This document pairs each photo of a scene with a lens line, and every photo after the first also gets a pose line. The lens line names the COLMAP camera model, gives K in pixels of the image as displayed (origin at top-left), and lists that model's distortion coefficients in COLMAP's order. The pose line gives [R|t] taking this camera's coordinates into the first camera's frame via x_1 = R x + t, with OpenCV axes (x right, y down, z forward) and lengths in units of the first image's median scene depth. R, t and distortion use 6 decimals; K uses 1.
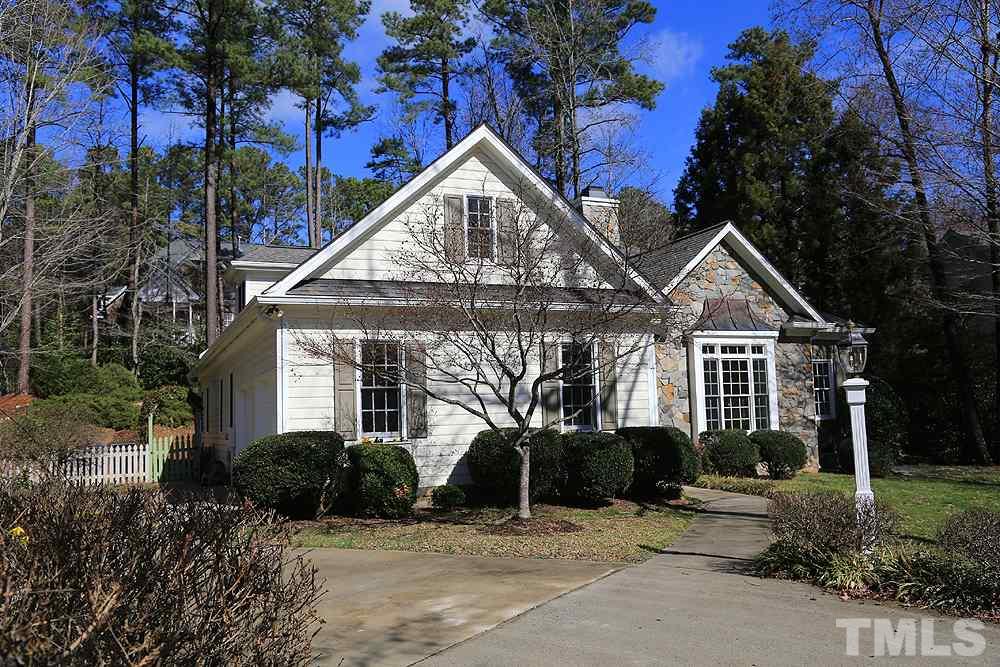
lens RADIAL K [[786.8, 0, 538.8], [0, 786.8, 335.0], [0, 0, 1]] dist [-0.042551, -0.002689]
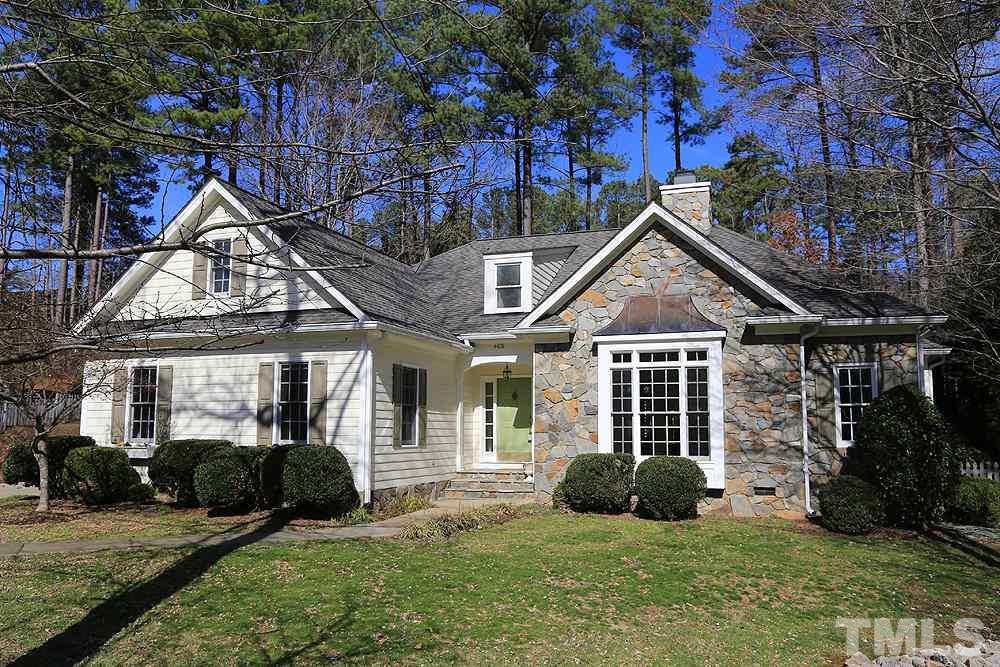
lens RADIAL K [[786.8, 0, 538.8], [0, 786.8, 335.0], [0, 0, 1]] dist [-0.042551, -0.002689]
pose [[0.746662, -0.046845, -0.663552, 0.708407], [0.045972, 0.998766, -0.018780, 0.005813], [0.663613, -0.016482, 0.747894, 0.306873]]
